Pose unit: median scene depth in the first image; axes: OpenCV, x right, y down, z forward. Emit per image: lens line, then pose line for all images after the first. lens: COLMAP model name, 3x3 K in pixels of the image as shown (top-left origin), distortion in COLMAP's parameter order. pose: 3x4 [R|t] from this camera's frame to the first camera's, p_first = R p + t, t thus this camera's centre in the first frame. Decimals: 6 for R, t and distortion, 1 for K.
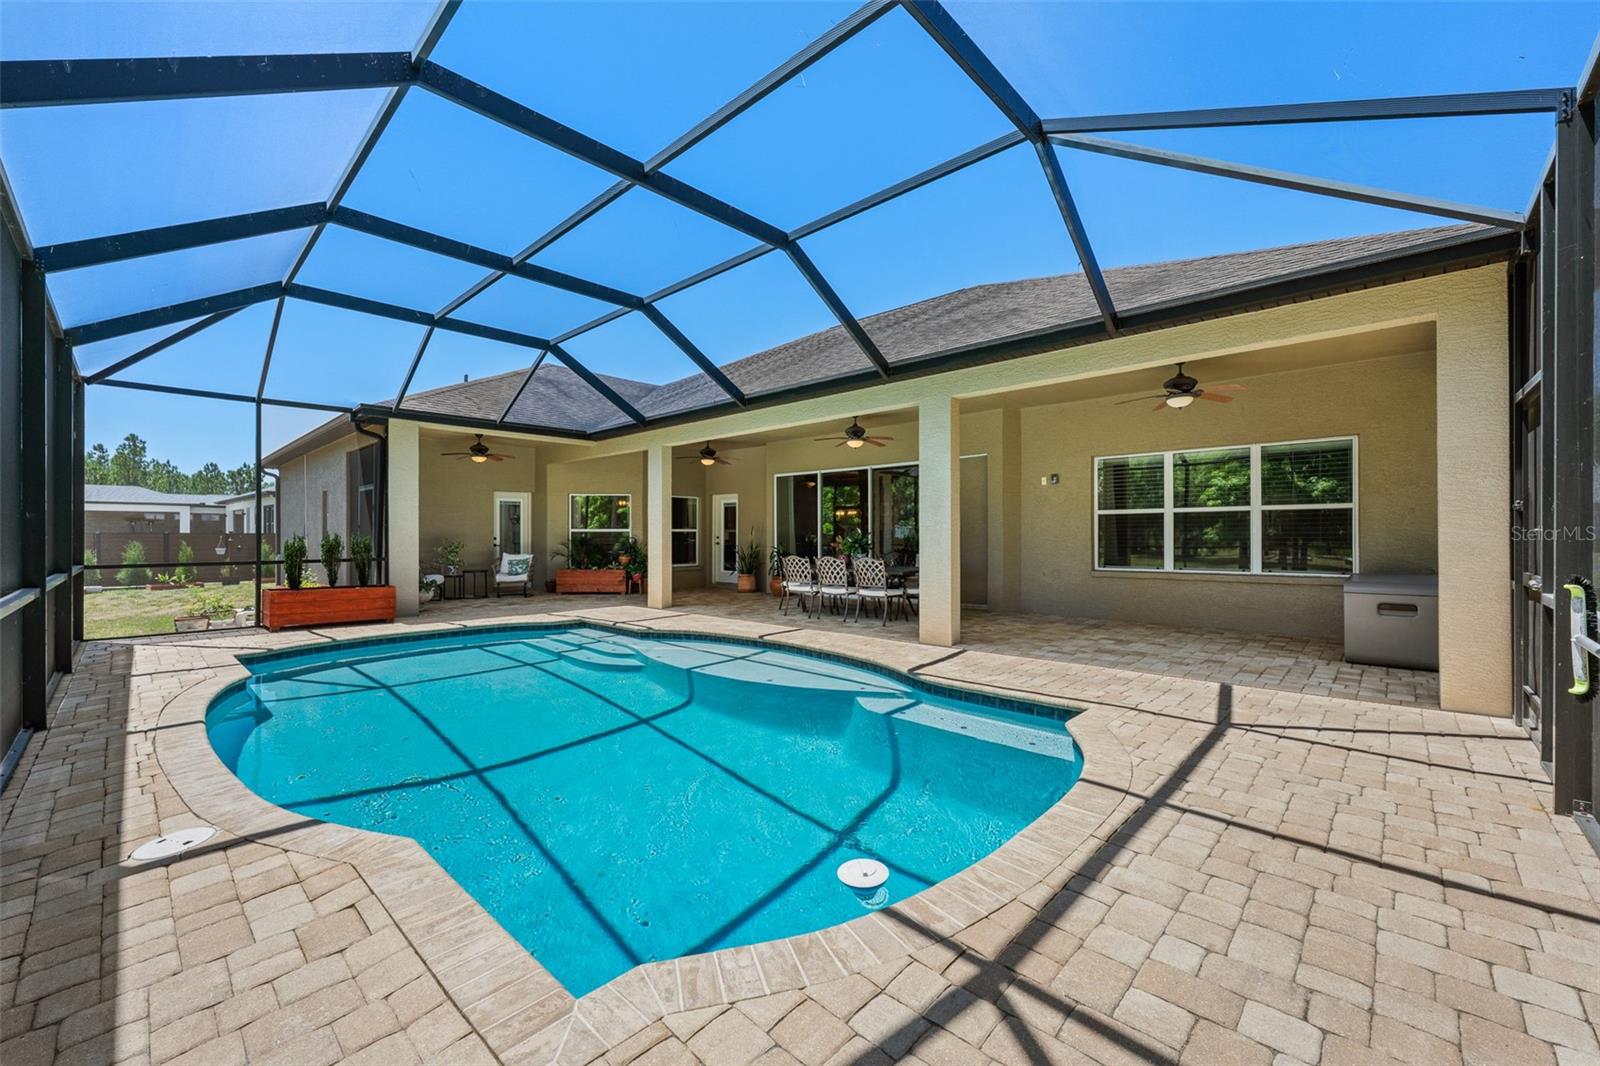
lens RADIAL K [[637.7, 0, 800.0], [0, 637.7, 533.0], [0, 0, 1]] dist [-0.001872, 0.000298]
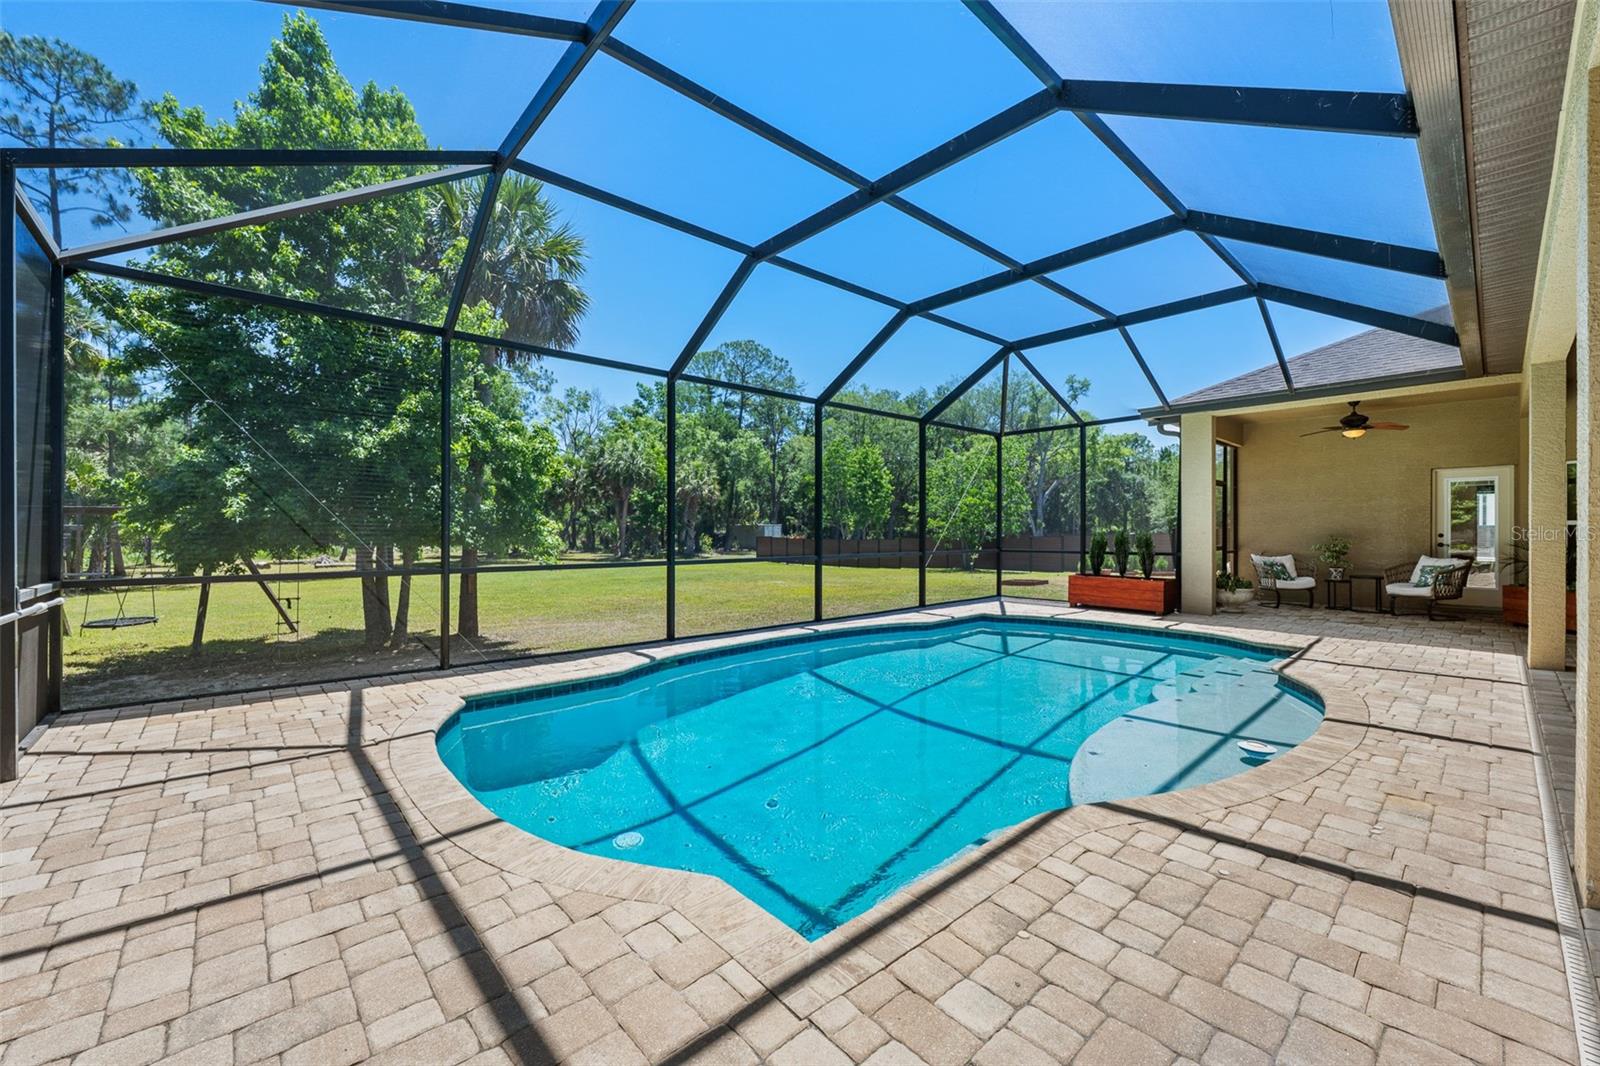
lens RADIAL K [[636.0, 0, 800.0], [0, 636.0, 533.0], [0, 0, 1]] dist [-0.000629, -0.000291]
pose [[-0.079357, 0.005534, -0.996831, 1.405849], [0.004495, 0.999976, 0.005194, -0.002988], [0.996836, -0.004068, -0.079380, 1.639107]]
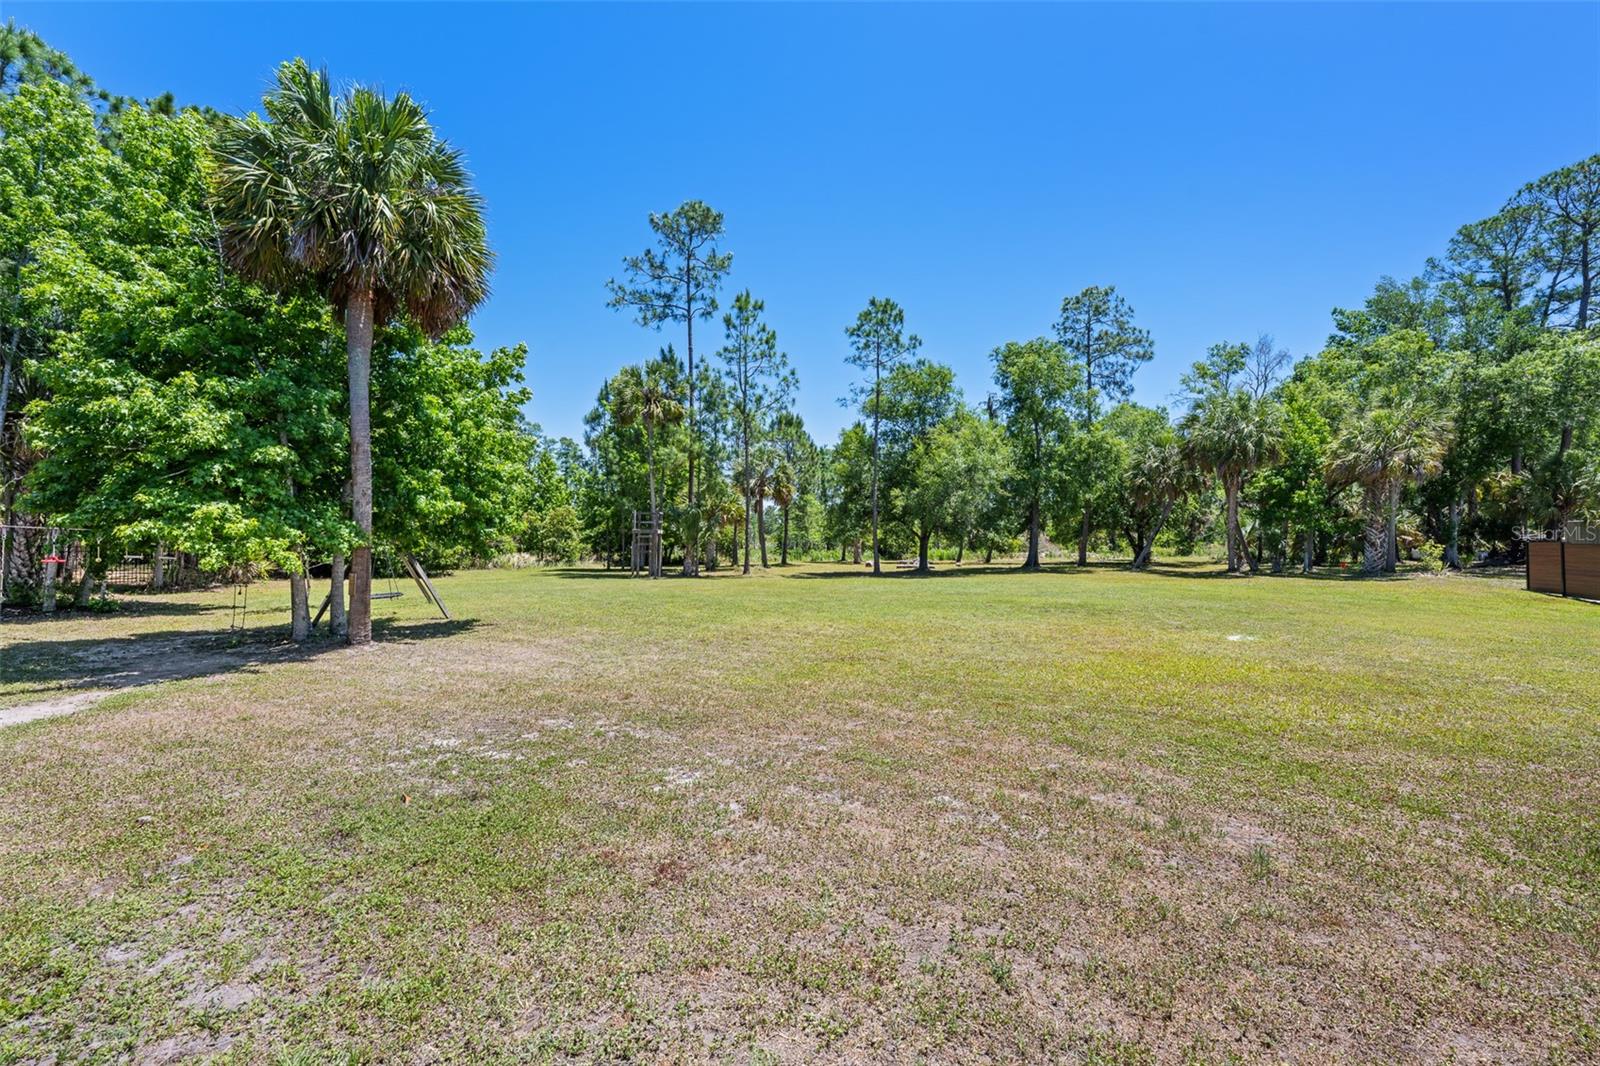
lens RADIAL K [[643.5, 0, 800.0], [0, 643.5, 533.0], [0, 0, 1]] dist [-0.016830, -0.000248]
pose [[-0.937557, -0.002715, -0.347822, -4.033196], [0.004191, 0.999809, -0.019102, 0.181109], [0.347807, -0.019367, -0.937366, 3.578375]]
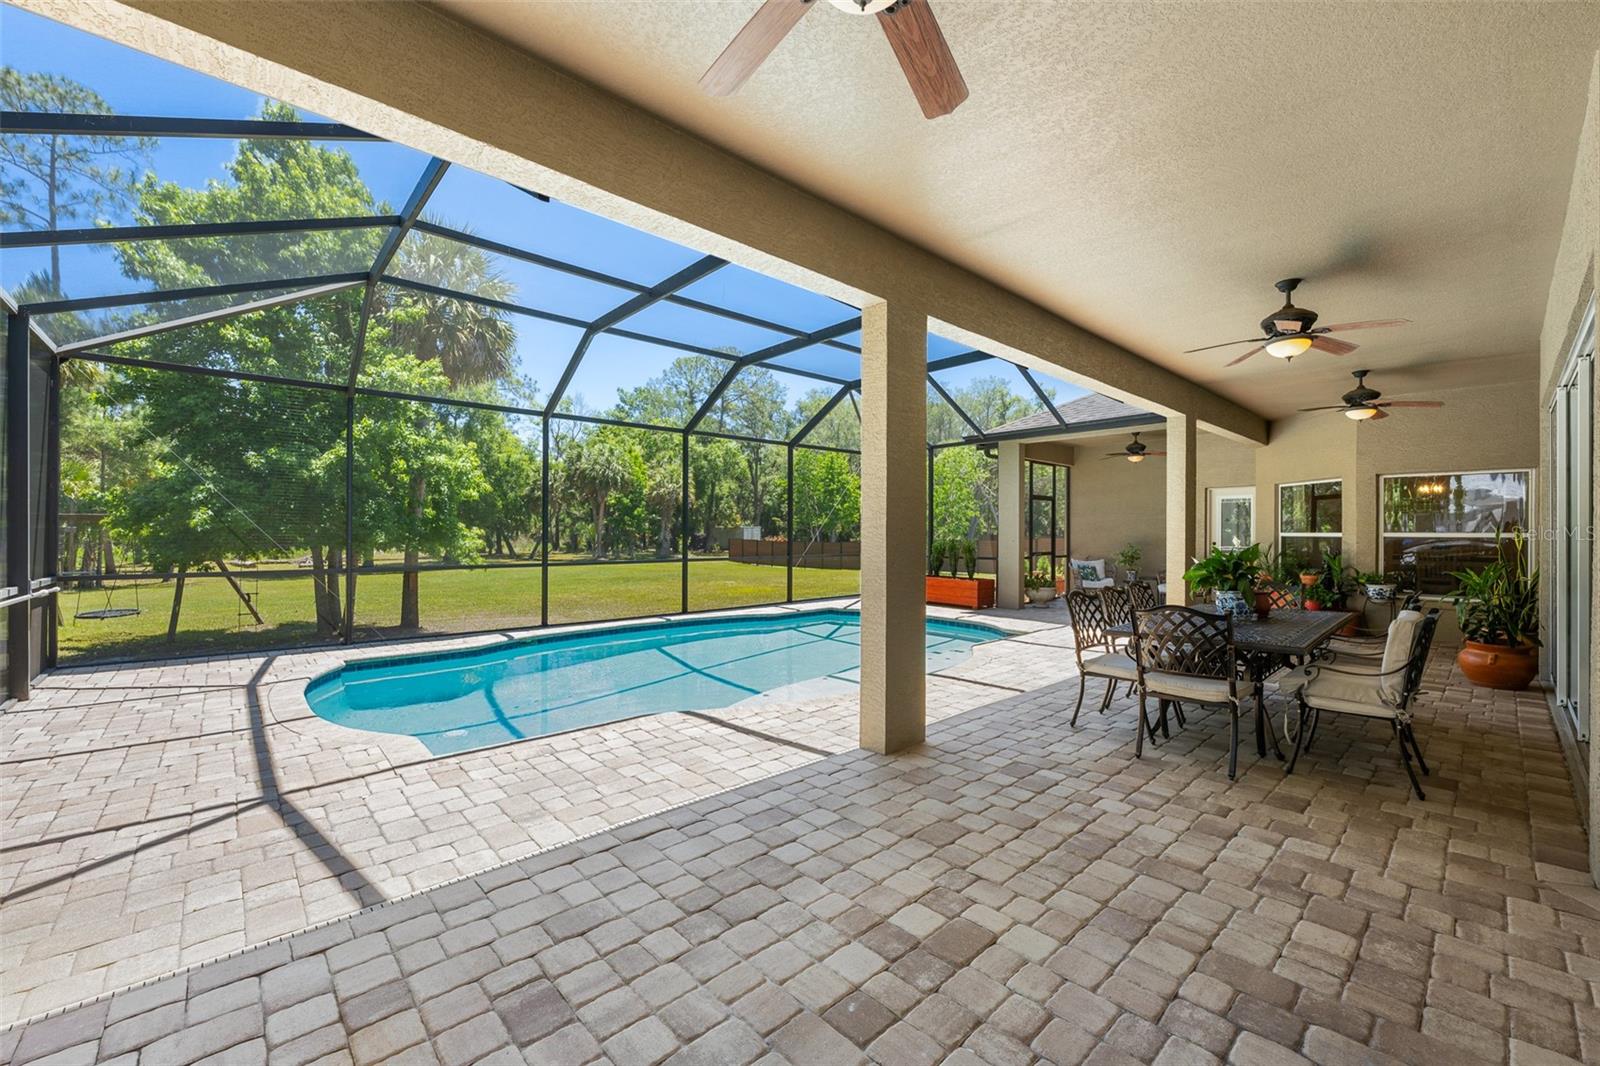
lens RADIAL K [[637.7, 0, 800.0], [0, 637.7, 533.0], [0, 0, 1]] dist [-0.001872, 0.000298]
pose [[-0.076484, 0.003420, -0.997065, 2.018169], [0.000726, 0.999994, 0.003375, -0.041574], [0.997071, -0.000466, -0.076486, 2.469006]]
